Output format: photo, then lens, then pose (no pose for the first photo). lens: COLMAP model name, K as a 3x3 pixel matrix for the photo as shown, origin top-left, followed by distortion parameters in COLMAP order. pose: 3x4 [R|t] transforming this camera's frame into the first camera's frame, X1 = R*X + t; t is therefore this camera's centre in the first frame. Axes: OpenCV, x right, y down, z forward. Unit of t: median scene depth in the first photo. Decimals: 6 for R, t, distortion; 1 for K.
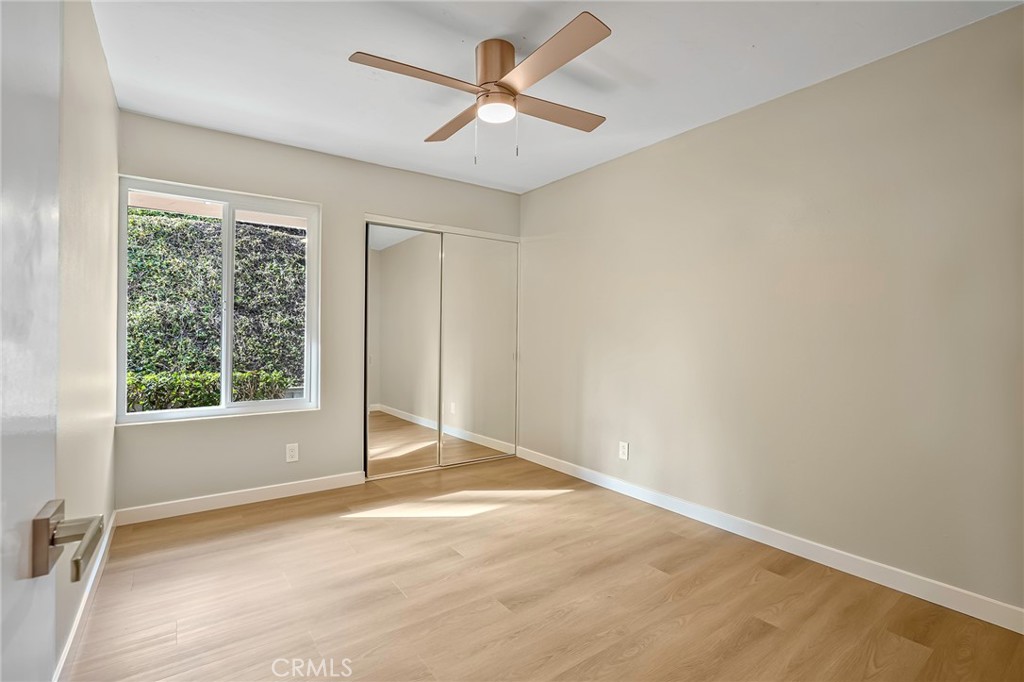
lens RADIAL K [[477.2, 0, 503.0], [0, 477.2, 336.0], [0, 0, 1]] dist [-0.054910, 0.021254]
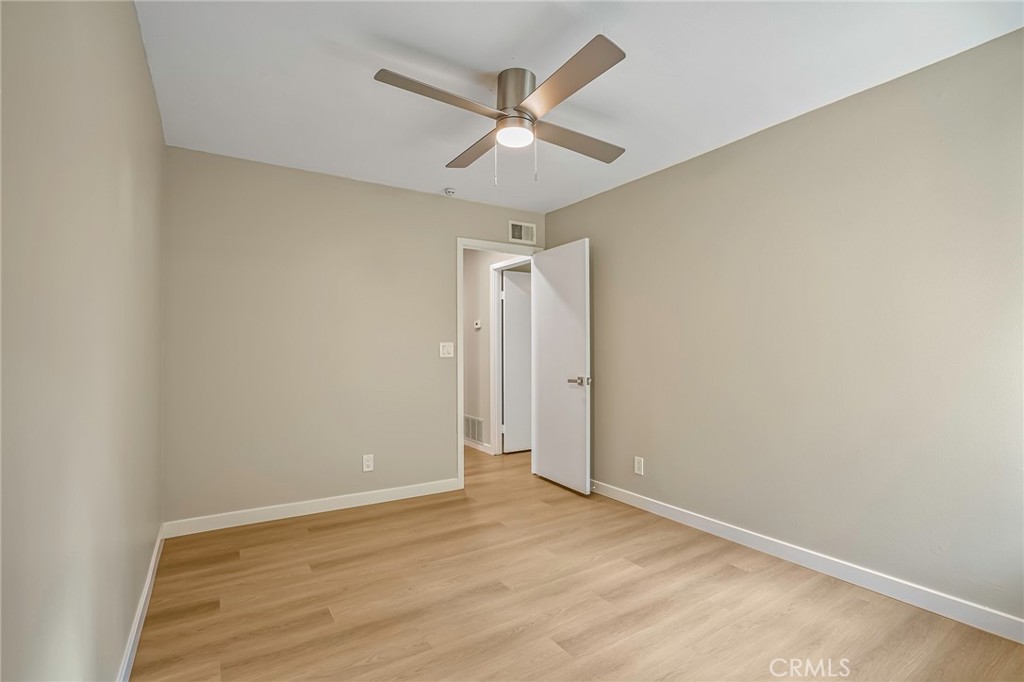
lens RADIAL K [[477.2, 0, 503.0], [0, 477.2, 336.0], [0, 0, 1]] dist [-0.054910, 0.021254]
pose [[-0.998755, -0.004583, 0.049668, -0.045162], [-0.005802, 0.999685, -0.024428, -0.022169], [-0.049540, -0.024686, -0.998467, 2.025250]]
